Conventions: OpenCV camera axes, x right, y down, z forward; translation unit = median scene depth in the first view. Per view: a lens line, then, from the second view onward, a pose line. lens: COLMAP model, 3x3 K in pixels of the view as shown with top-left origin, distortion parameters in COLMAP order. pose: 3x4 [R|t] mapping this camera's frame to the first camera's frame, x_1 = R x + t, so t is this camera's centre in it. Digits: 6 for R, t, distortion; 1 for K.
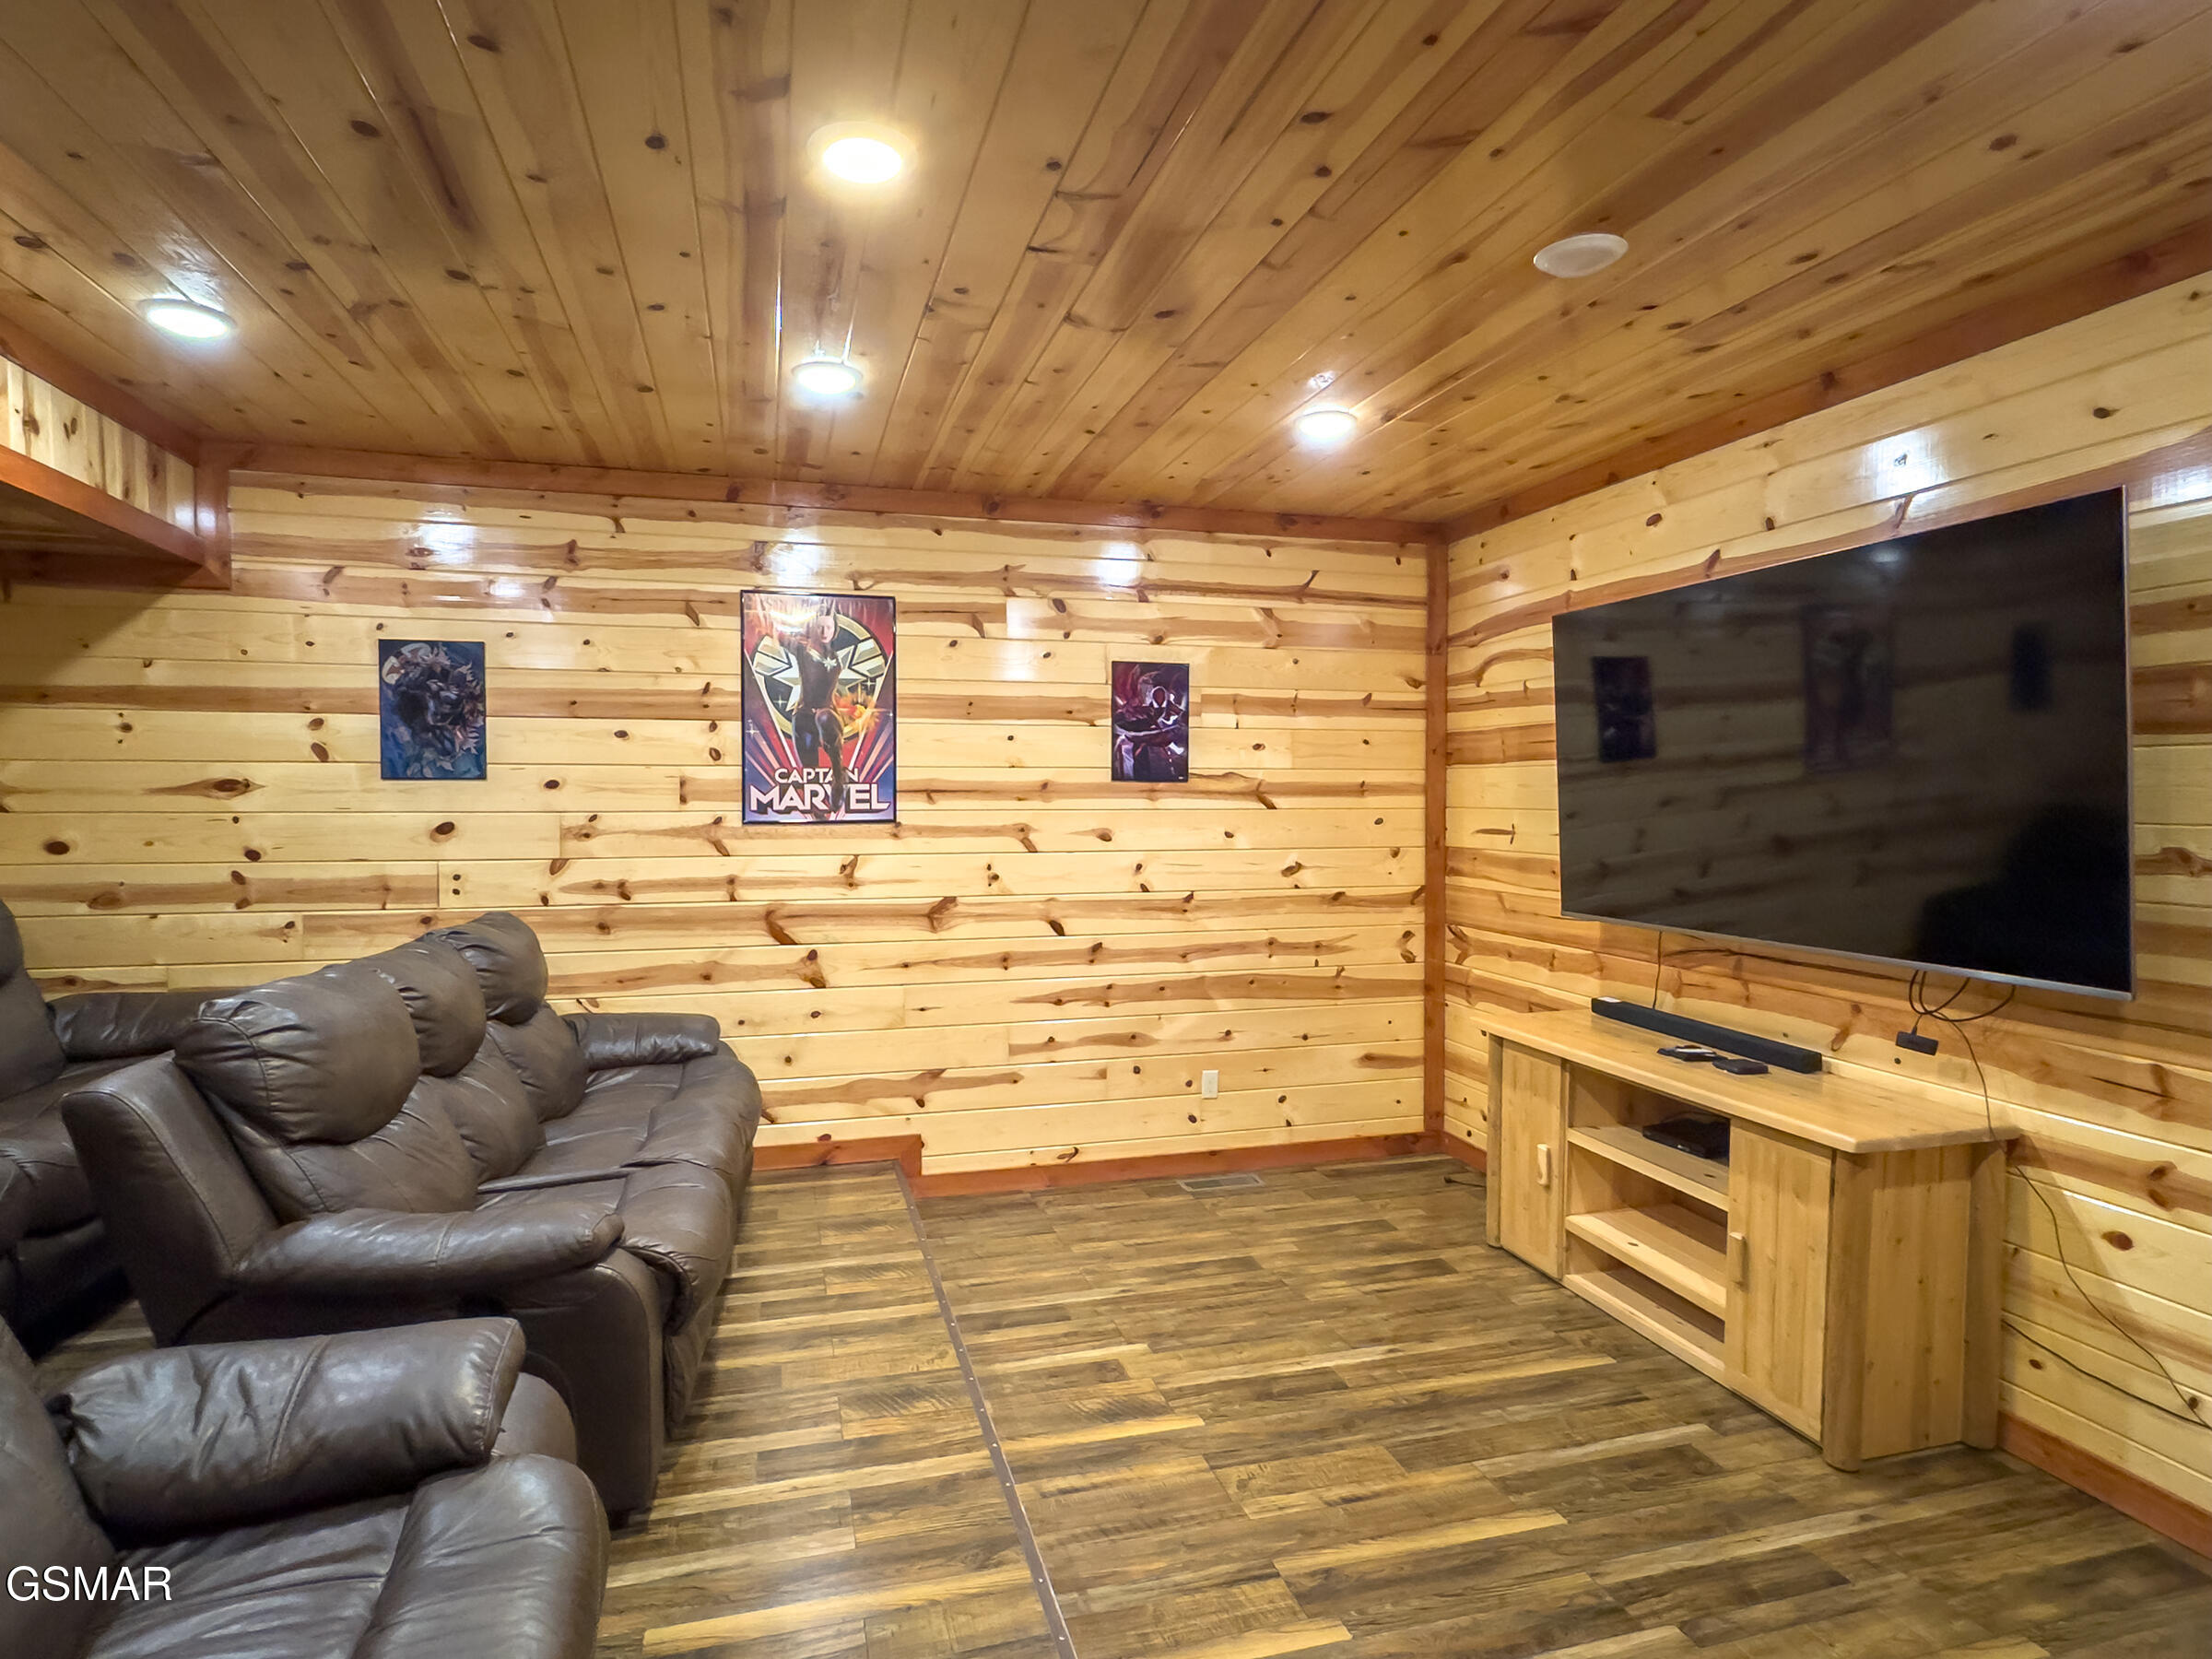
lens RADIAL K [[1198.8, 0, 1103.7], [0, 1198.8, 820.2], [0, 0, 1]] dist [0.000322, 0.001588]
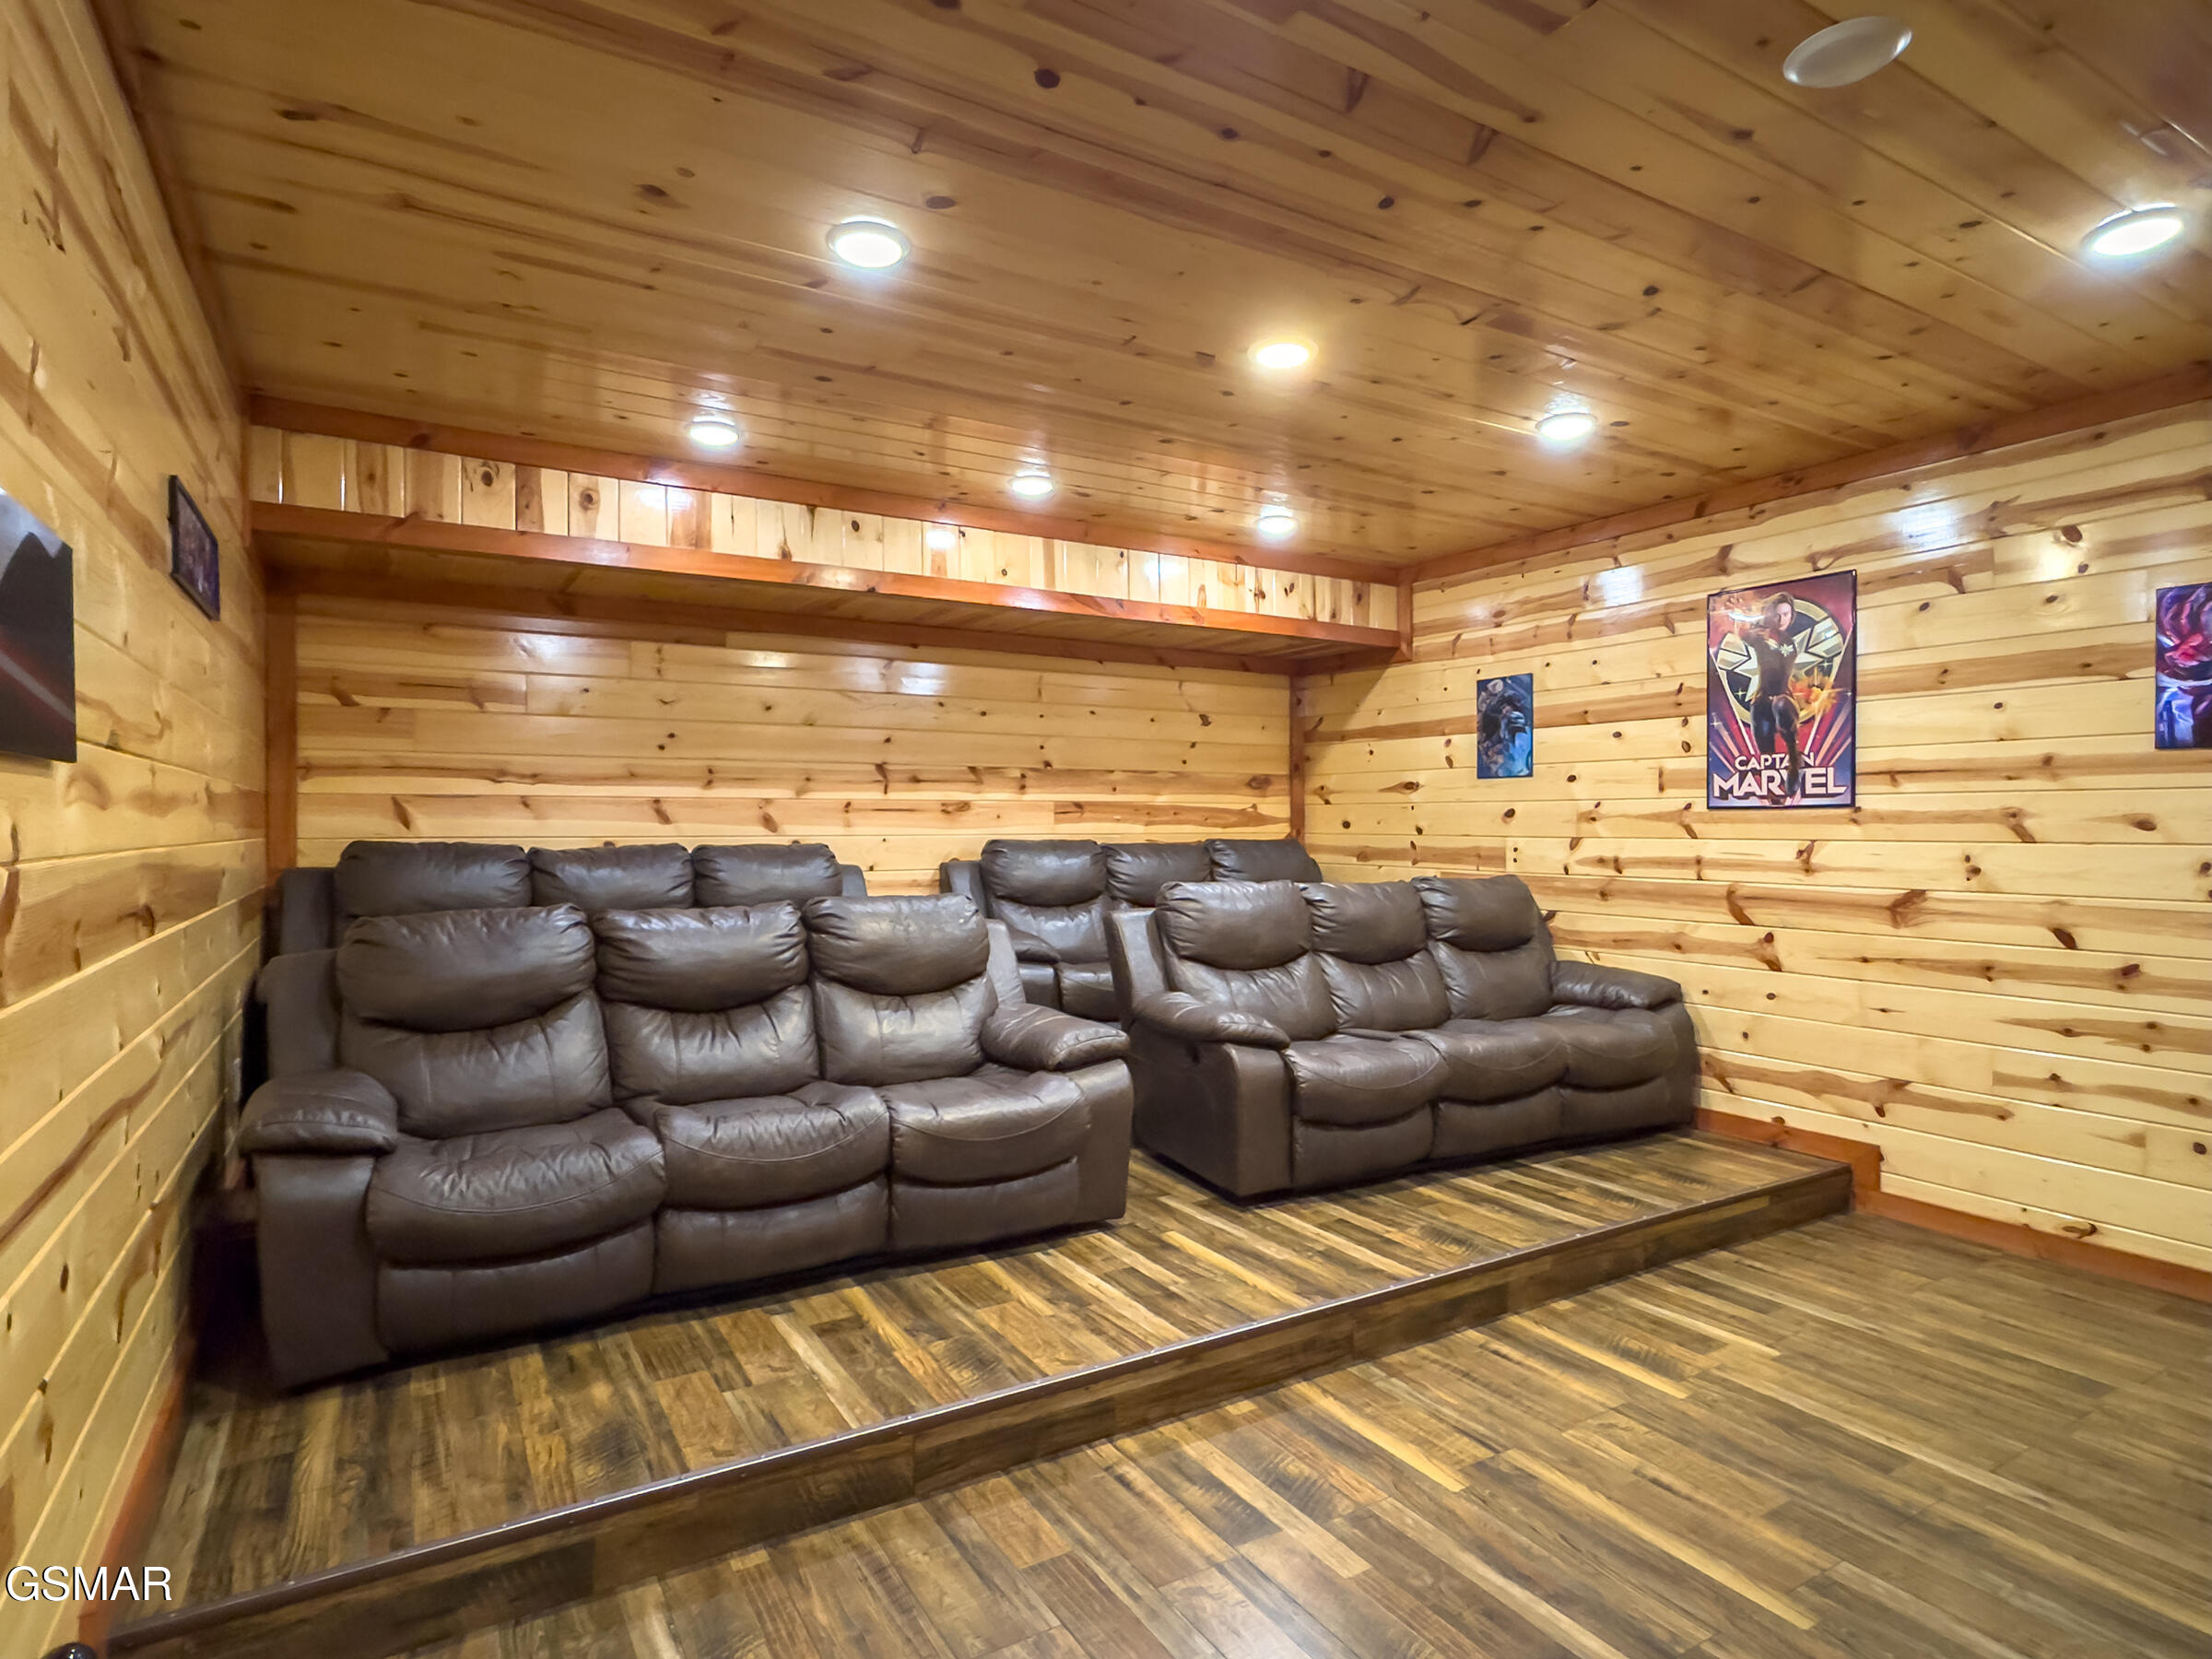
lens RADIAL K [[1198.8, 0, 1103.7], [0, 1198.8, 820.2], [0, 0, 1]] dist [0.000322, 0.001588]
pose [[0.262866, -0.002965, -0.964828, 0.603141], [-0.021119, 0.999738, -0.008826, 0.034229], [0.964601, 0.022696, 0.262735, 0.185843]]
